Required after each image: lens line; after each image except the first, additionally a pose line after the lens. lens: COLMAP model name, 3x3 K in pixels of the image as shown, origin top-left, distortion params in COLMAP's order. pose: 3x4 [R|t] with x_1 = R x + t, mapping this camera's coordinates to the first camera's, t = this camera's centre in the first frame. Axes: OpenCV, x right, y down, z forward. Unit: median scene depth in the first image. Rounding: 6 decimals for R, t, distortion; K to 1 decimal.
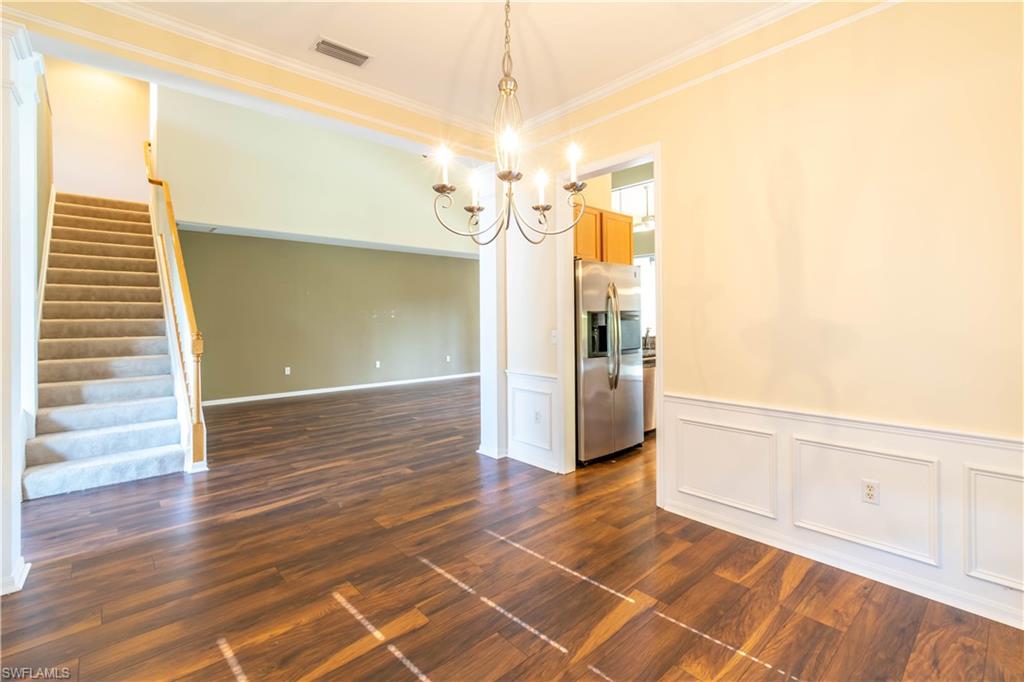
lens RADIAL K [[460.9, 0, 507.9], [0, 460.9, 315.9], [0, 0, 1]] dist [0.004151, 0.000771]
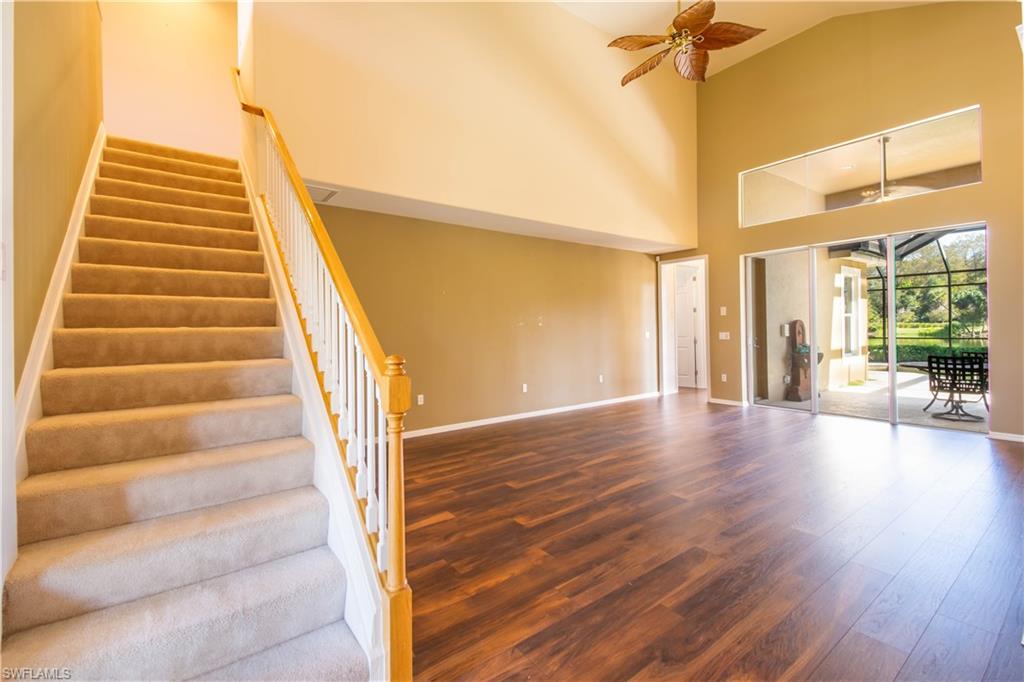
lens RADIAL K [[444.4, 0, 515.4], [0, 444.4, 325.9], [0, 0, 1]] dist [0.025821, -0.008880]
pose [[0.997041, -0.006993, -0.076555, -0.546295], [0.006984, 0.999976, -0.000381, 0.009504], [0.076556, -0.000155, 0.997065, 0.631627]]
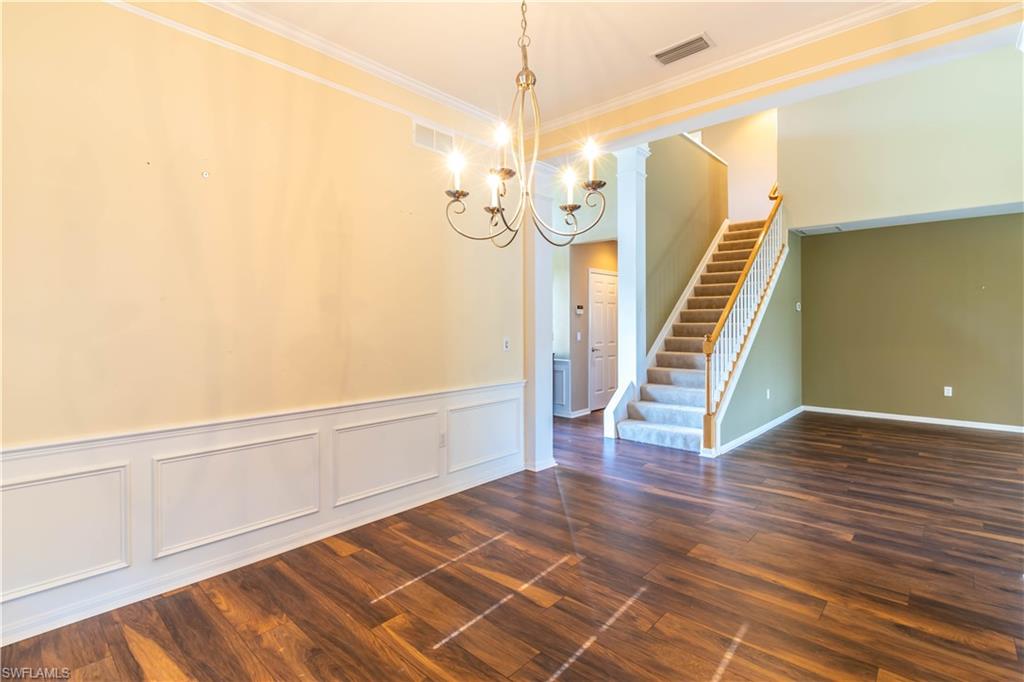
lens RADIAL K [[480.4, 0, 514.3], [0, 480.4, 322.6], [0, 0, 1]] dist [-0.002151, -0.000154]
pose [[0.107718, 0.002491, -0.994178, 0.457420], [0.004660, 0.999985, 0.003011, -0.000450], [0.994171, -0.004957, 0.107704, 0.402763]]
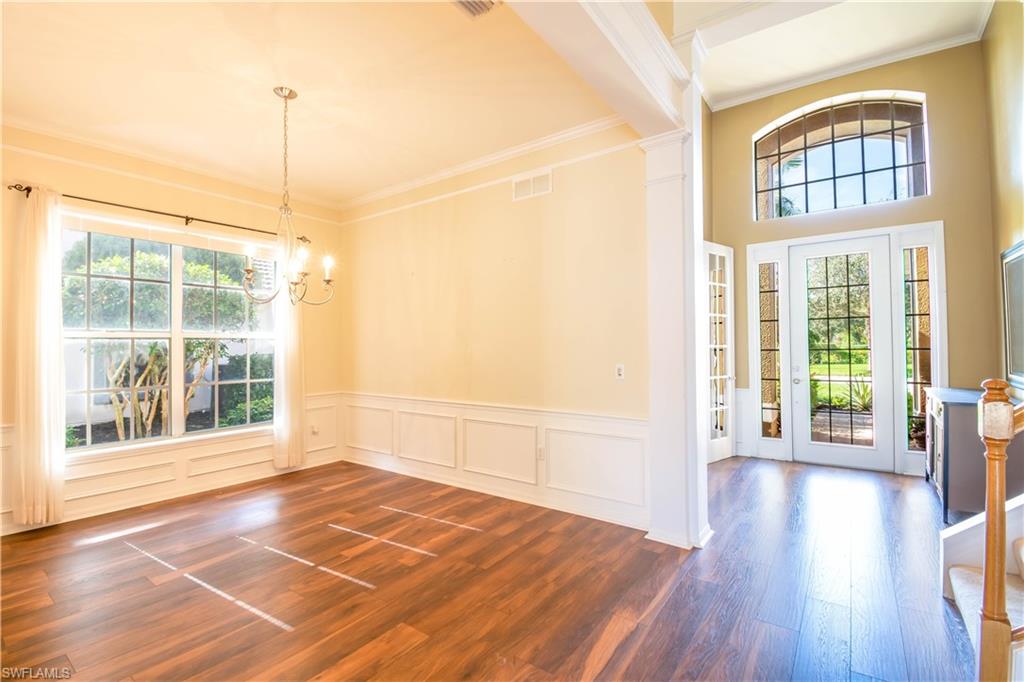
lens RADIAL K [[456.7, 0, 512.0], [0, 456.7, 341.0], [0, 0, 1]] dist [-0.000909, -0.000376]
pose [[-0.976840, 0.016277, -0.213352, -0.205587], [0.019642, 0.999714, -0.013662, 0.000131], [0.213068, -0.017536, -0.976880, 1.288526]]
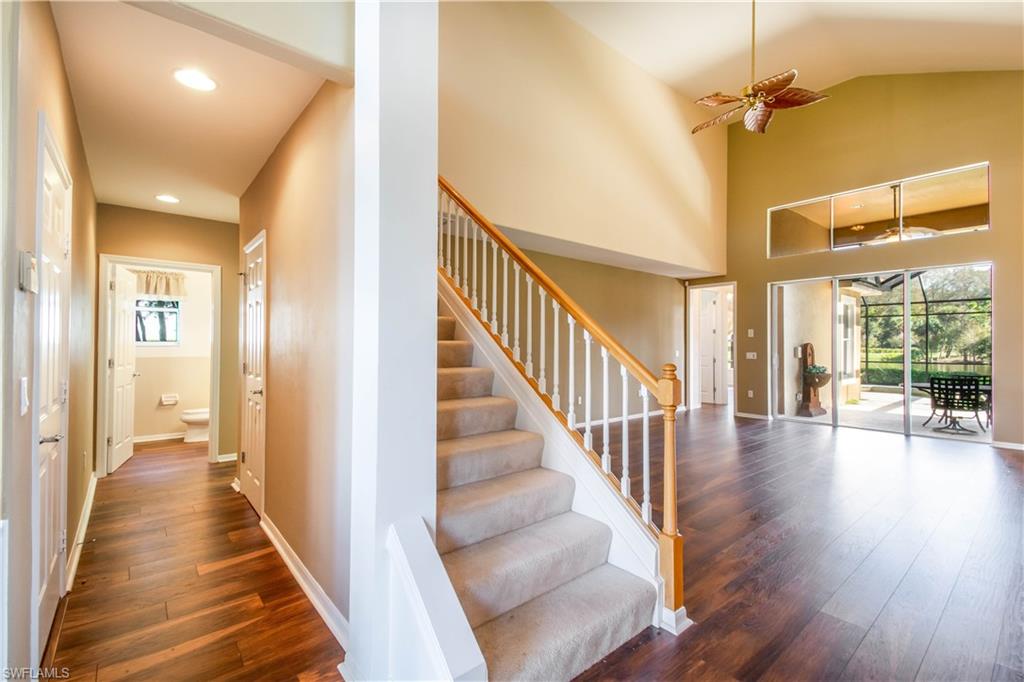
lens RADIAL K [[444.6, 0, 512.0], [0, 444.6, 341.0], [0, 0, 1]] dist [0.002508, -0.000118]
pose [[0.999367, 0.015731, -0.031921, -0.852250], [-0.015850, 0.999868, -0.003454, 0.011765], [0.031863, 0.003958, 0.999484, 0.481143]]
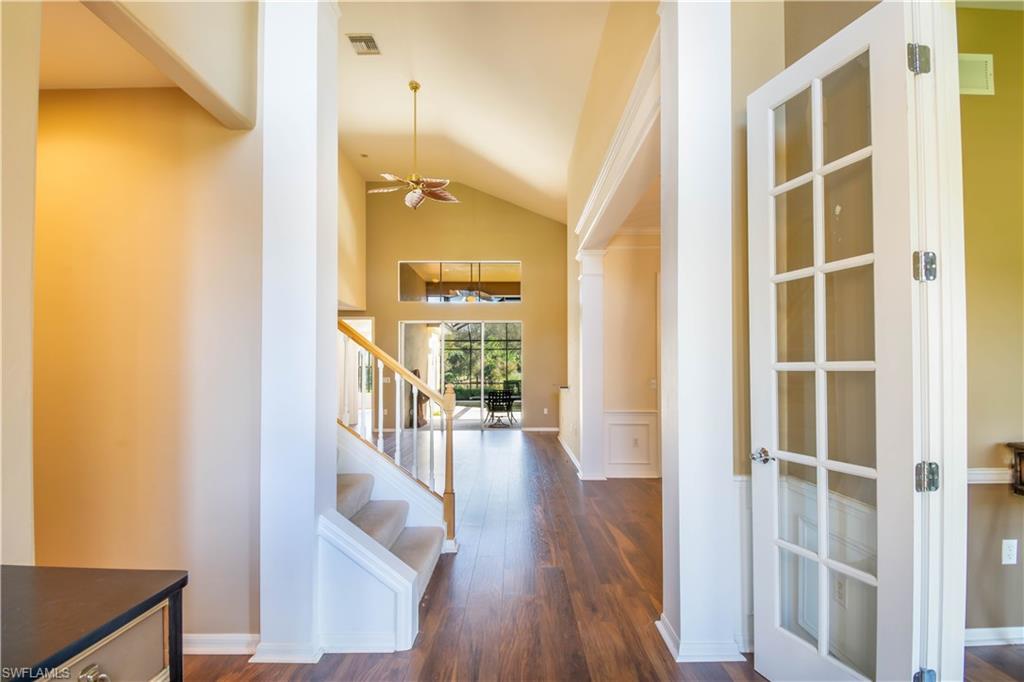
lens RADIAL K [[451.3, 0, 511.1], [0, 451.3, 363.8], [0, 0, 1]] dist [-0.000641, -0.000089]
pose [[0.664226, 0.025730, 0.747089, -1.229391], [-0.012132, 0.999647, -0.023642, 0.015408], [-0.747434, 0.006640, 0.664303, 0.373037]]
